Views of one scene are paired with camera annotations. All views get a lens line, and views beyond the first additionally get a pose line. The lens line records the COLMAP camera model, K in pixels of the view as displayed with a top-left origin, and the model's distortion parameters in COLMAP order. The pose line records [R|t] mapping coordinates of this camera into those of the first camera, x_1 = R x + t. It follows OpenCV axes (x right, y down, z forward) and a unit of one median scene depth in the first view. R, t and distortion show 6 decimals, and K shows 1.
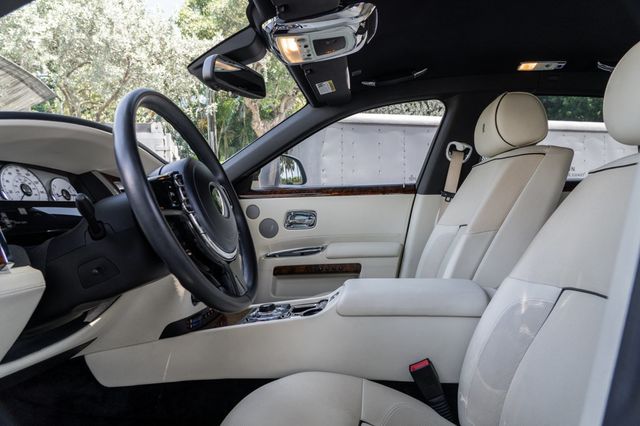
lens RADIAL K [[438.4, 0, 319.9], [0, 438.4, 198.9], [0, 0, 1]] dist [-0.008466, -0.000519]
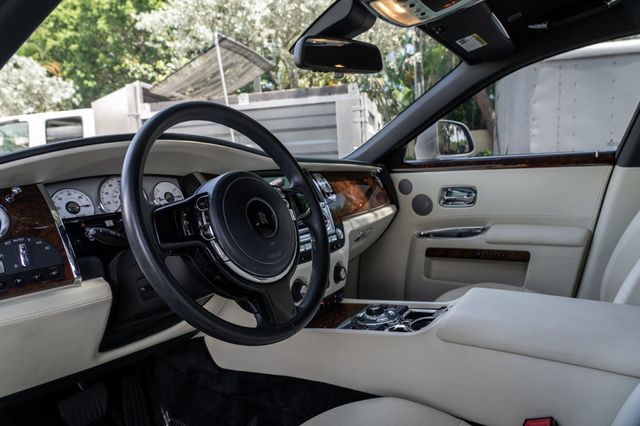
lens RADIAL K [[438.4, 0, 319.9], [0, 438.4, 198.9], [0, 0, 1]] dist [-0.008466, -0.000519]
pose [[0.886248, 0.018214, -0.462853, 0.117796], [0.034599, 0.993832, 0.105358, -0.049771], [0.461917, -0.109388, 0.880152, 0.100464]]
